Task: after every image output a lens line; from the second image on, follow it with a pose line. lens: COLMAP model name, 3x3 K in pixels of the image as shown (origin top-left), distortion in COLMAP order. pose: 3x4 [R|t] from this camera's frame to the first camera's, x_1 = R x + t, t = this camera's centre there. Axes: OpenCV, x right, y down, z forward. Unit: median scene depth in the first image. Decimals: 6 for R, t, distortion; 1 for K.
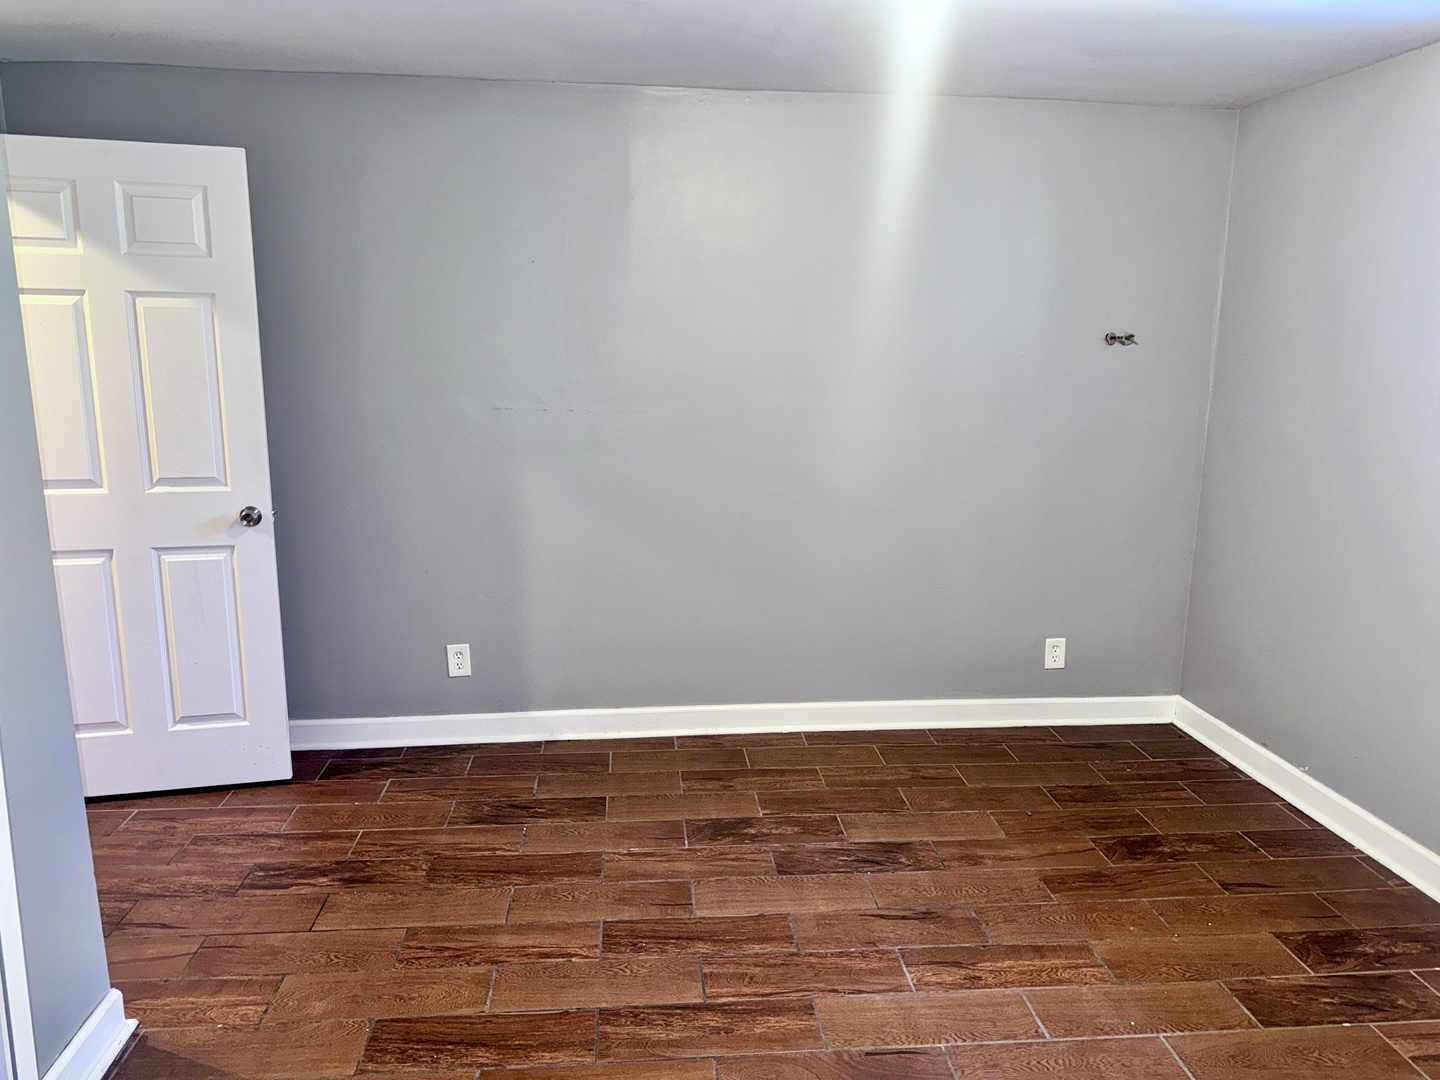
lens RADIAL K [[1016.5, 0, 725.0], [0, 1016.5, 548.3], [0, 0, 1]] dist [0.004860, -0.005203]
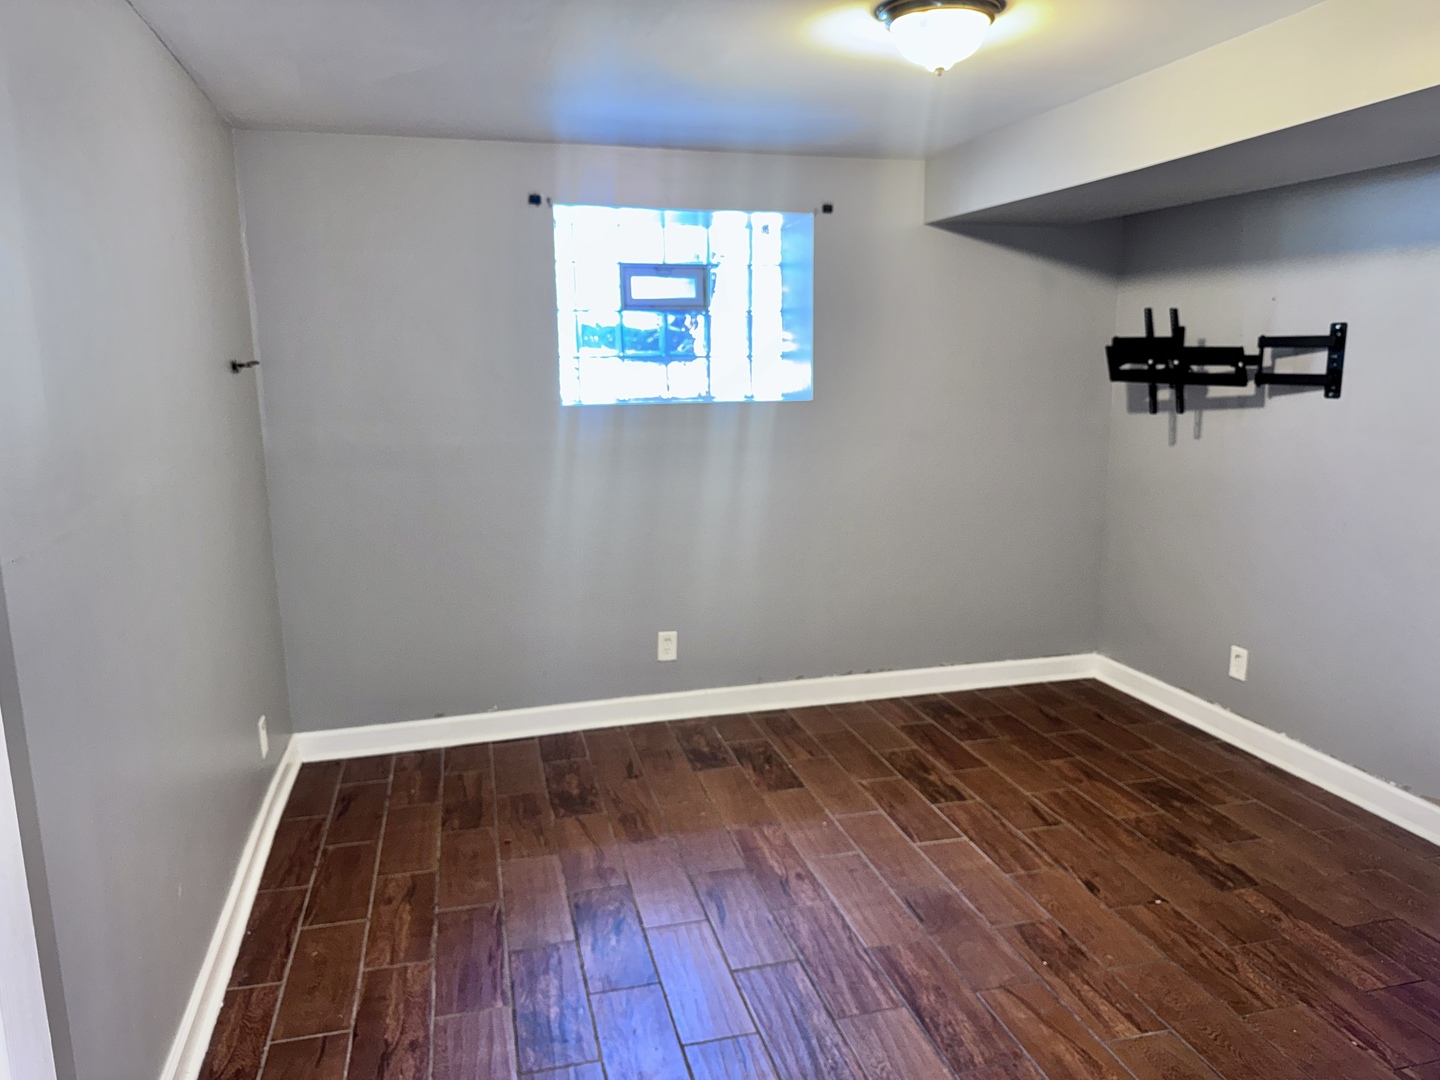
lens RADIAL K [[1016.5, 0, 725.0], [0, 1016.5, 548.3], [0, 0, 1]] dist [0.004860, -0.005203]
pose [[-0.151296, -0.197544, 0.968548, -0.678322], [0.217359, 0.949197, 0.227551, -0.201683], [-0.964295, 0.244950, -0.100672, 0.881334]]
